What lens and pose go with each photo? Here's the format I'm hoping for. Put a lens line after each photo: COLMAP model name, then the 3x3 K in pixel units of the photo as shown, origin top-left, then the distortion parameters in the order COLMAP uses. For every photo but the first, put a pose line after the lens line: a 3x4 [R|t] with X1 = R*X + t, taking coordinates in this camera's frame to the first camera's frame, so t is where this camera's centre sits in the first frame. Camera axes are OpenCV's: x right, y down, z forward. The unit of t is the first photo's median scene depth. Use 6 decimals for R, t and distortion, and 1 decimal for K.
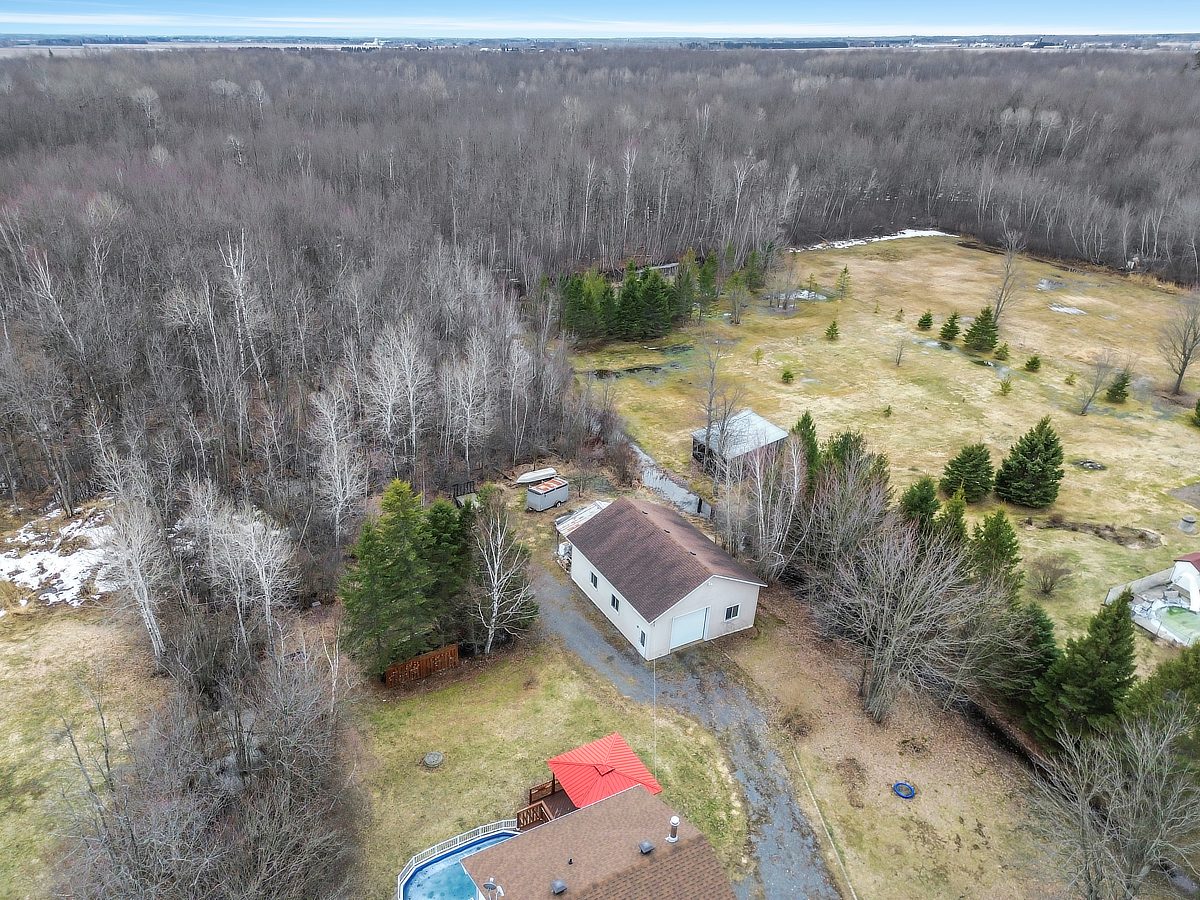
lens RADIAL K [[854.5, 0, 578.2], [0, 854.5, 493.1], [0, 0, 1]] dist [0.060976, -0.037529]
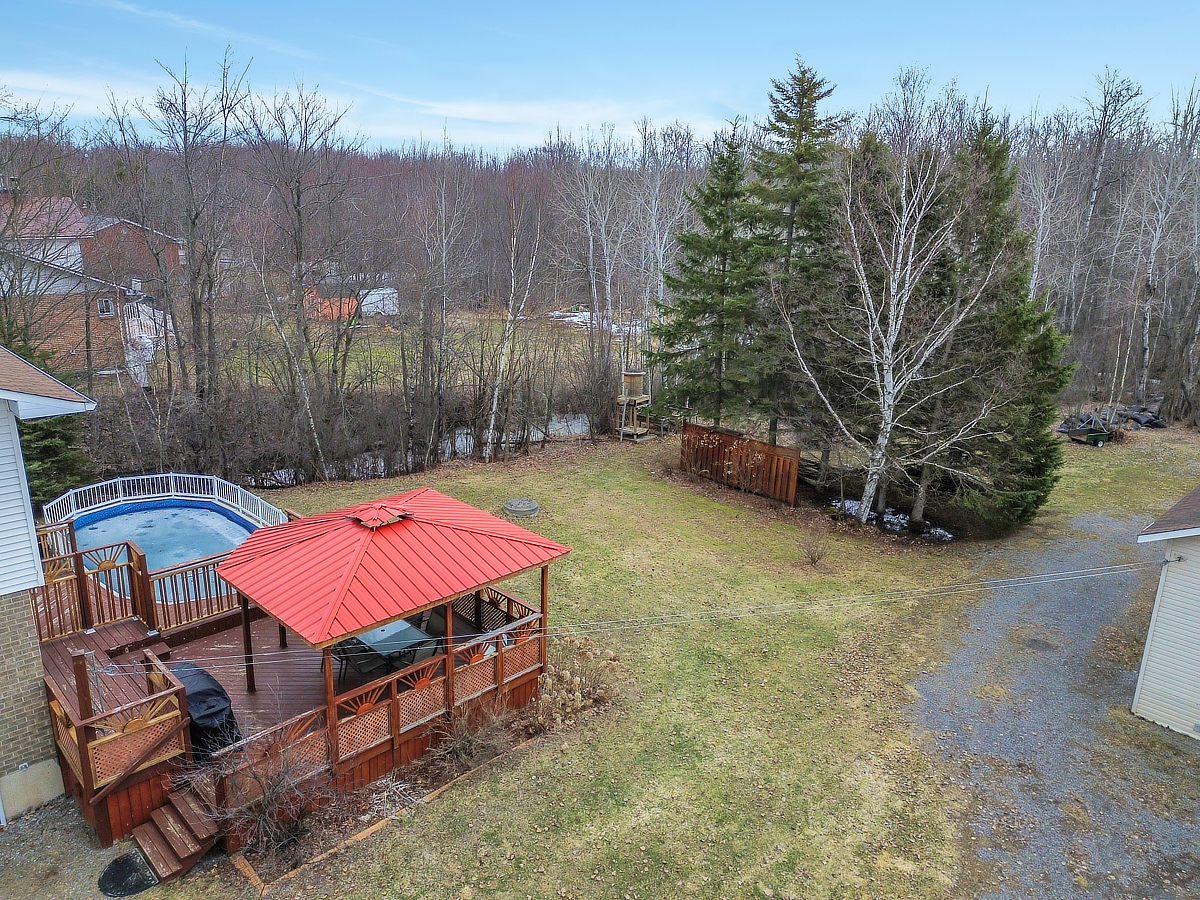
lens RADIAL K [[838.7, 0, 607.6], [0, 838.7, 456.4], [0, 0, 1]] dist [0.100054, -0.095601]
pose [[0.300099, 0.253467, -0.919617, 0.120627], [-0.473982, 0.876242, 0.086837, 0.084474], [0.827817, 0.409822, 0.383098, 0.340804]]
